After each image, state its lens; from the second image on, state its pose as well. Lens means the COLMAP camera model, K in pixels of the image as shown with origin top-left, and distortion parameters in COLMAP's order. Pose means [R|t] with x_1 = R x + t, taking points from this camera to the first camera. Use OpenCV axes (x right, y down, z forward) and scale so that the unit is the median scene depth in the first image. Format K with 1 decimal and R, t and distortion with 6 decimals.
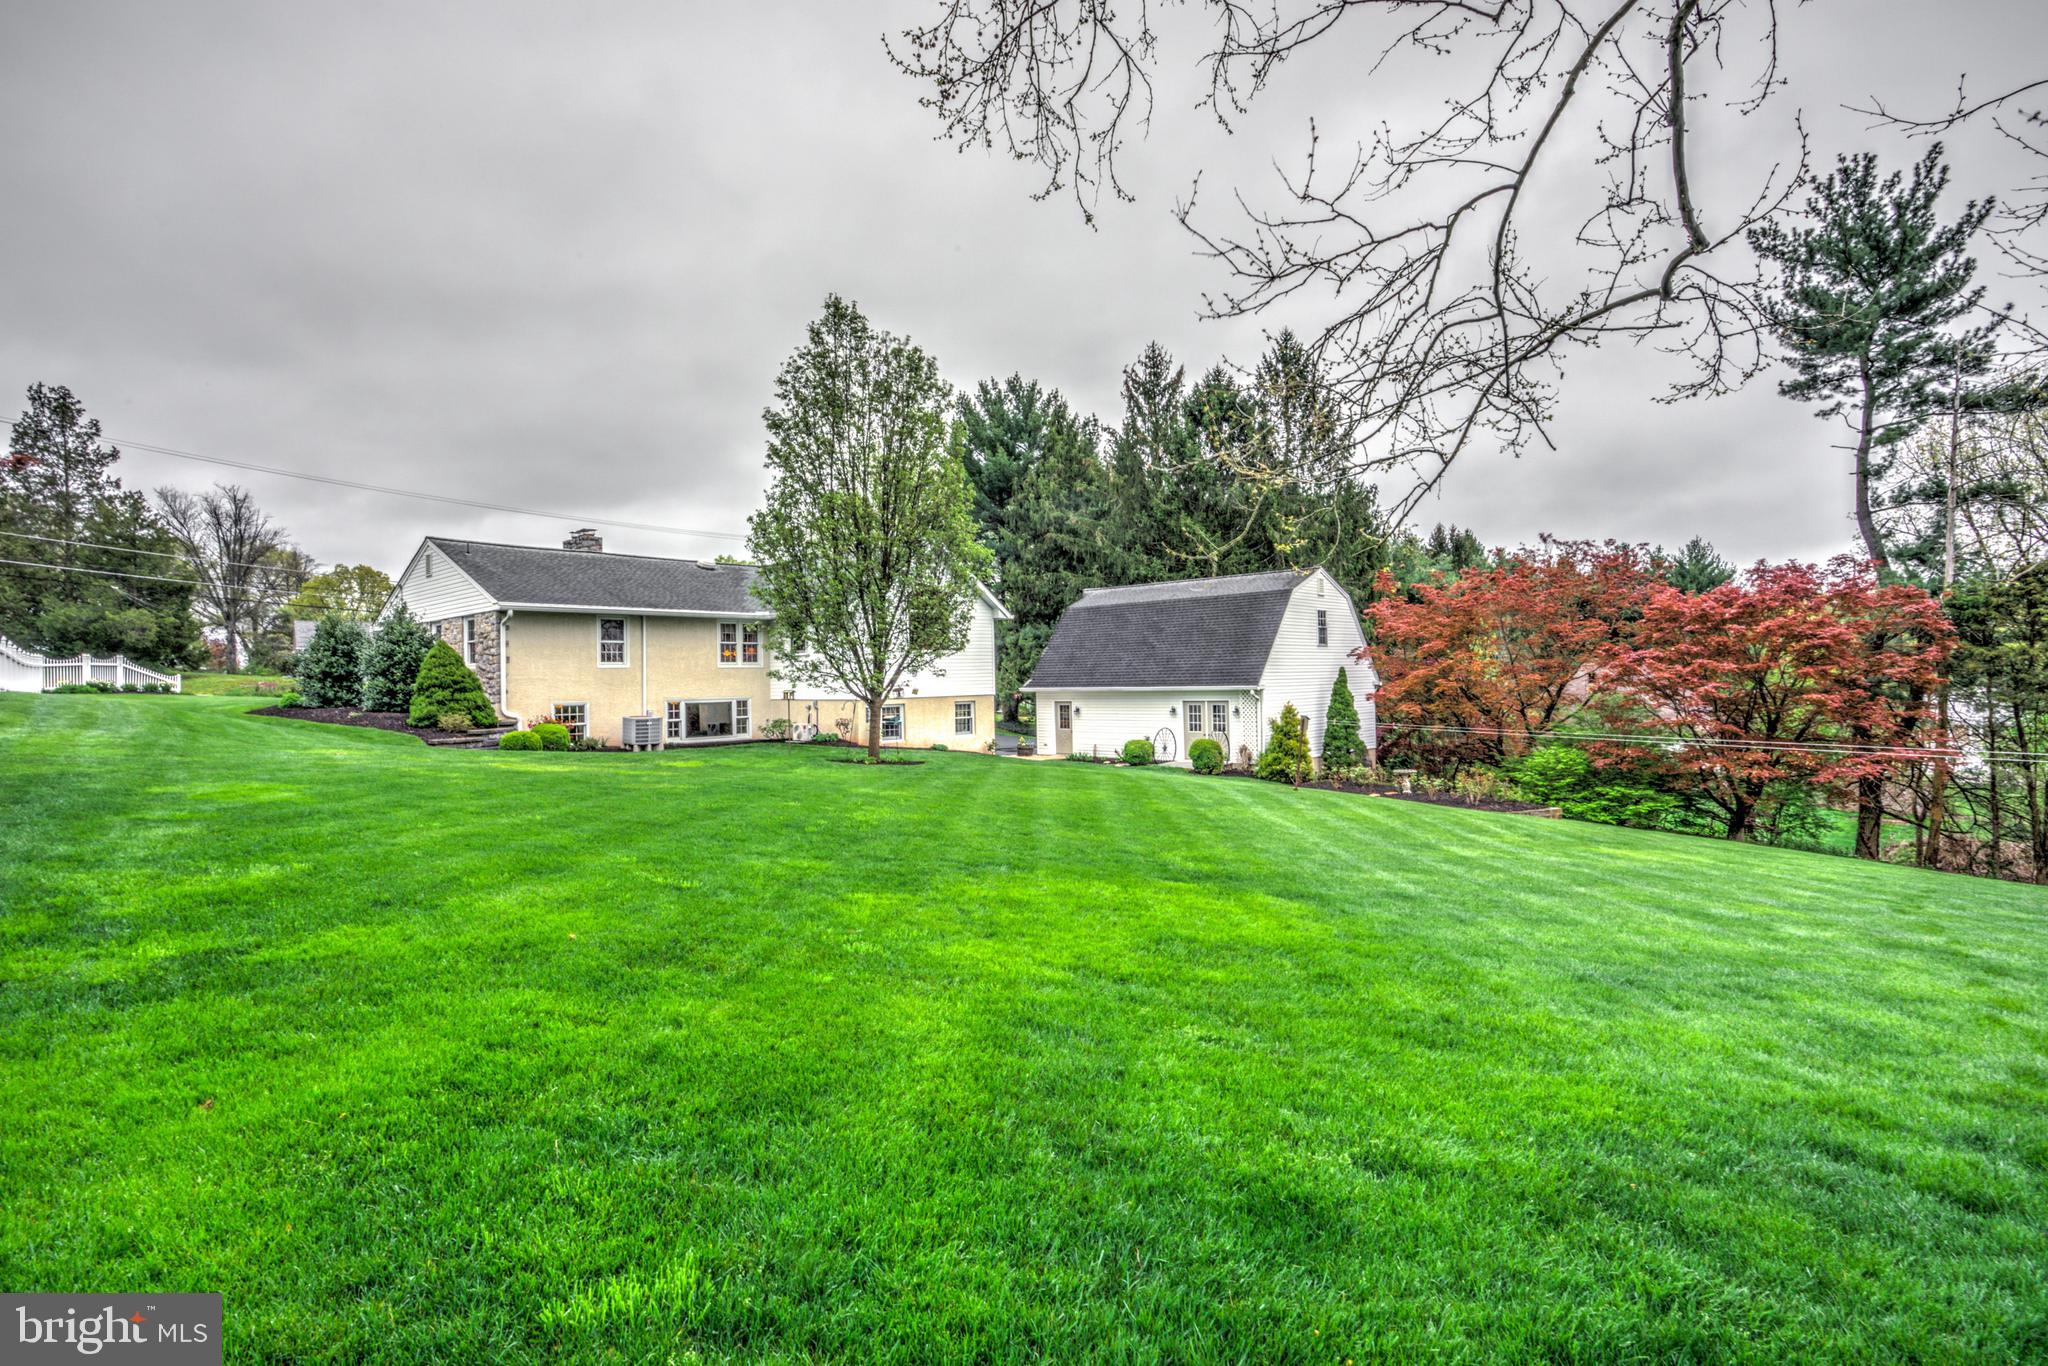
lens RADIAL K [[1008.8, 0, 1024.0], [0, 1008.8, 683.0], [0, 0, 1]] dist [-0.002270, -0.000071]
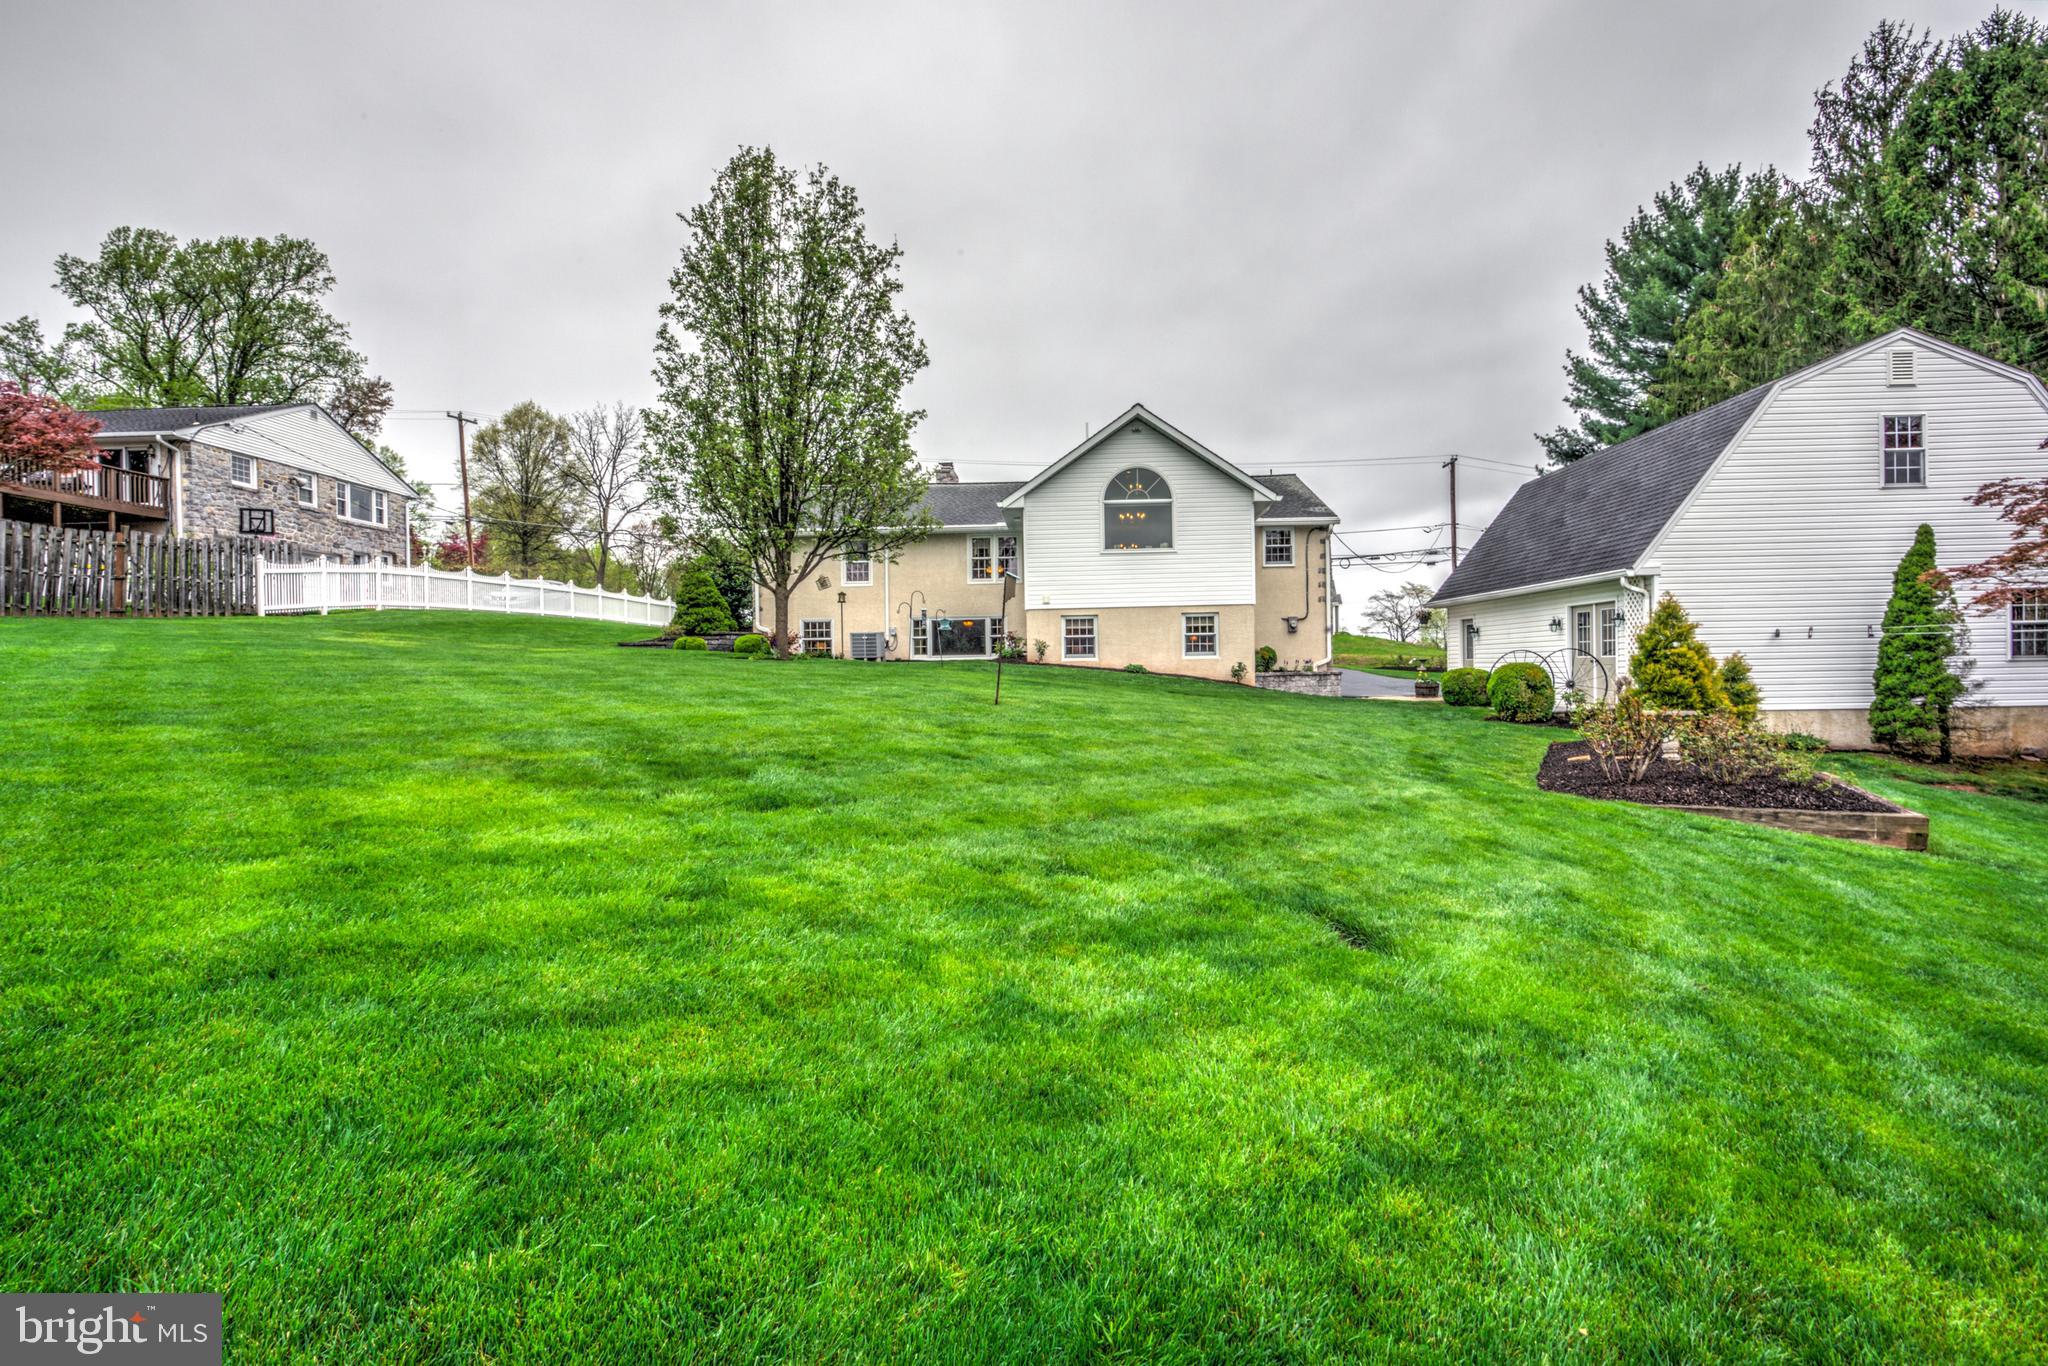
lens RADIAL K [[1008.8, 0, 1024.0], [0, 1008.8, 683.0], [0, 0, 1]] dist [-0.002270, -0.000071]
pose [[0.651857, 0.019983, -0.758078, 0.480618], [0.005159, 0.999513, 0.030782, 0.051613], [0.758324, -0.023977, 0.651437, 0.422545]]
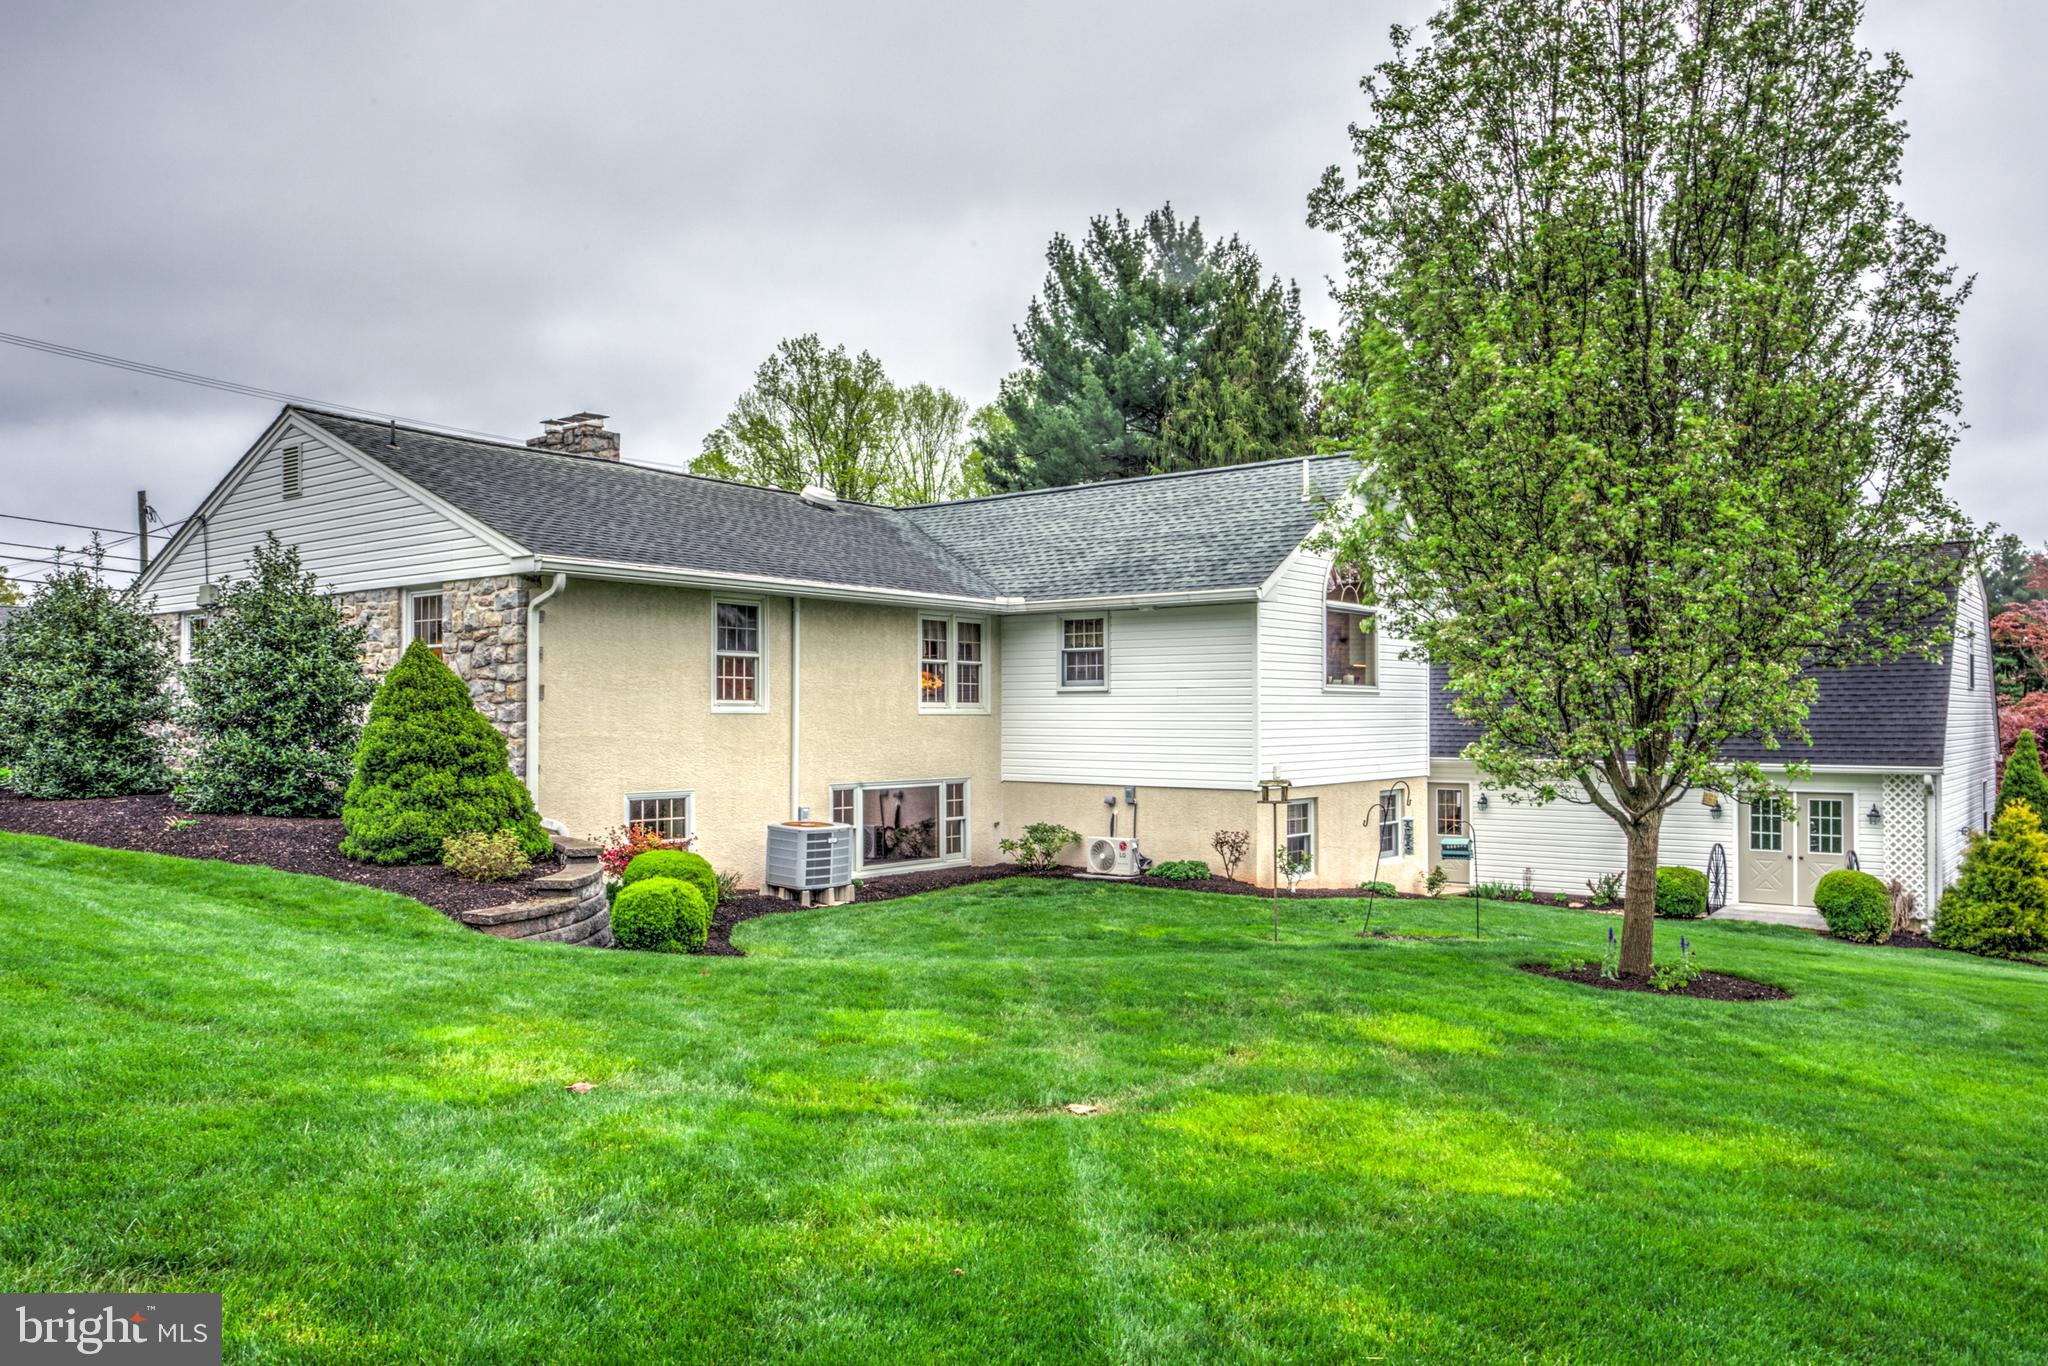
lens RADIAL K [[1485.2, 0, 1056.5], [0, 1485.2, 726.5], [0, 0, 1]] dist [-0.000312, 0.001431]
pose [[0.995646, 0.018581, 0.091343, -0.312267], [-0.018977, 0.999814, 0.003460, -0.013256], [-0.091262, -0.005179, 0.995813, 0.319821]]
